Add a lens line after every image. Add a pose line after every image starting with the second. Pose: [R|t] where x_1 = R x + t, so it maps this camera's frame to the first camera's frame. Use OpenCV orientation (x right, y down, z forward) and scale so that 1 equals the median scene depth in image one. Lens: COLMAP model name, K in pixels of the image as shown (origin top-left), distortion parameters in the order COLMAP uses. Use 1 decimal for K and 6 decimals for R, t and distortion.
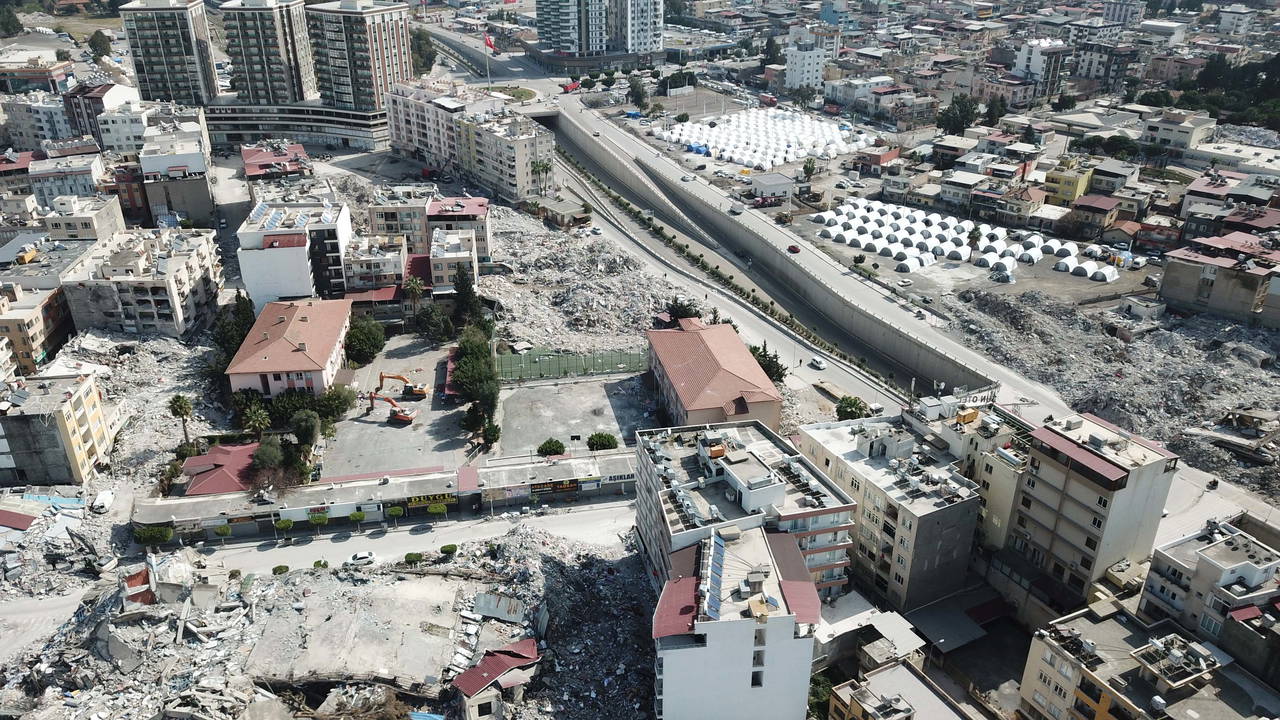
lens RADIAL K [[976.3, 0, 631.8], [0, 976.3, 376.3], [0, 0, 1]] dist [0.004886, -0.007013]
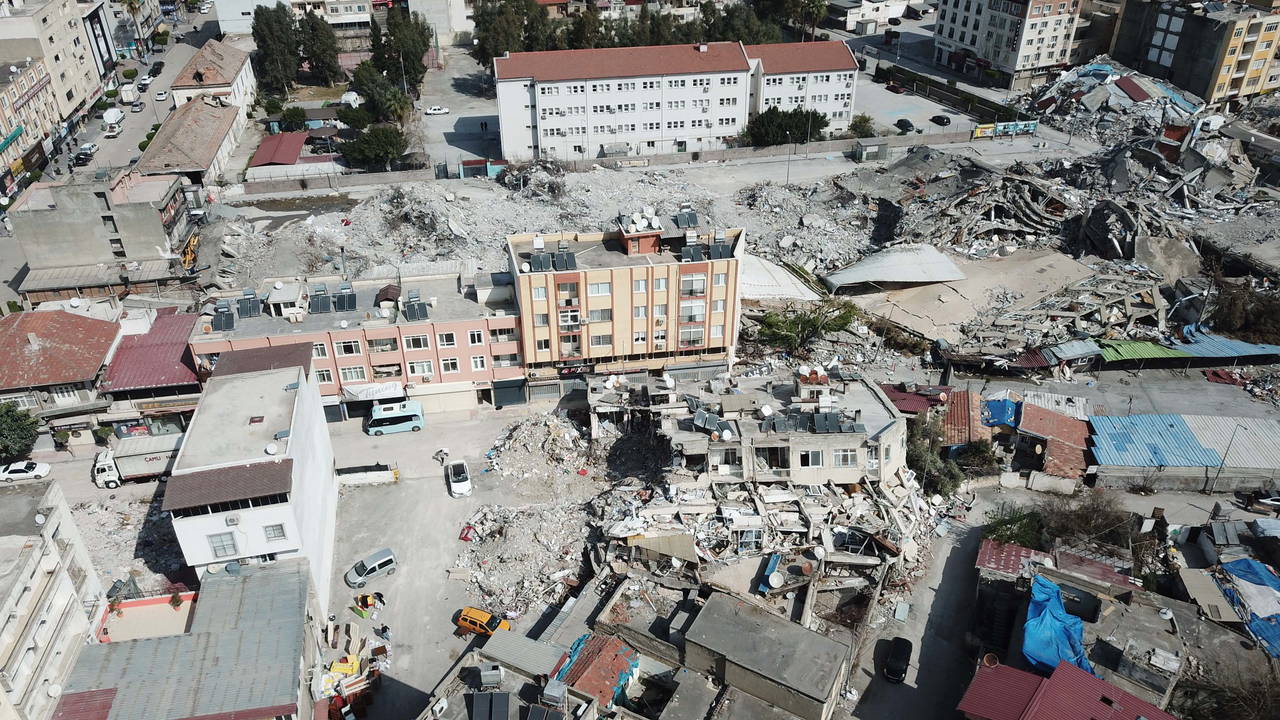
lens RADIAL K [[978.4, 0, 635.2], [0, 978.4, 363.8], [0, 0, 1]] dist [0.036207, -0.029022]
pose [[0.315456, 0.515550, -0.796678, 0.176338], [-0.430078, 0.826044, 0.364258, 0.162148], [0.845884, 0.227726, 0.482307, 0.018519]]
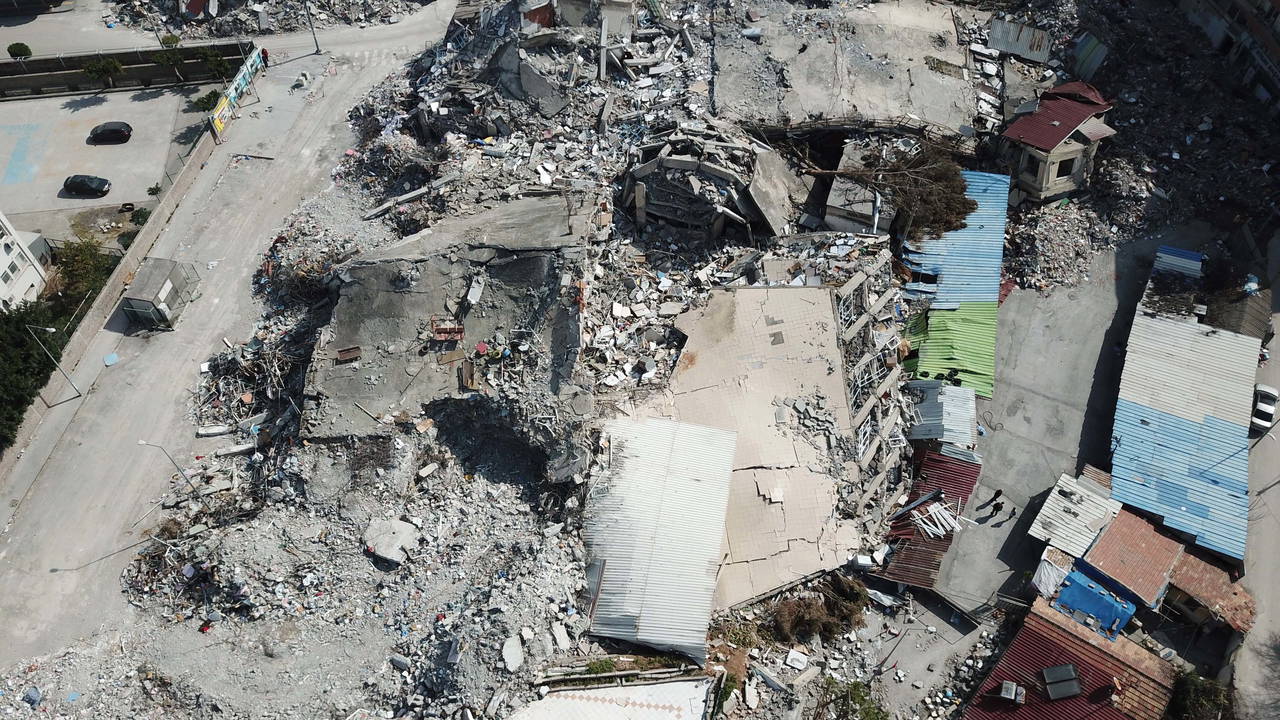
lens RADIAL K [[981.8, 0, 629.8], [0, 981.8, 363.8], [0, 0, 1]] dist [0.007673, 0.001336]
pose [[0.999654, 0.020504, -0.016481, -0.246526], [-0.011050, 0.895836, 0.444247, 0.078681], [0.023873, -0.443911, 0.895753, 0.140973]]
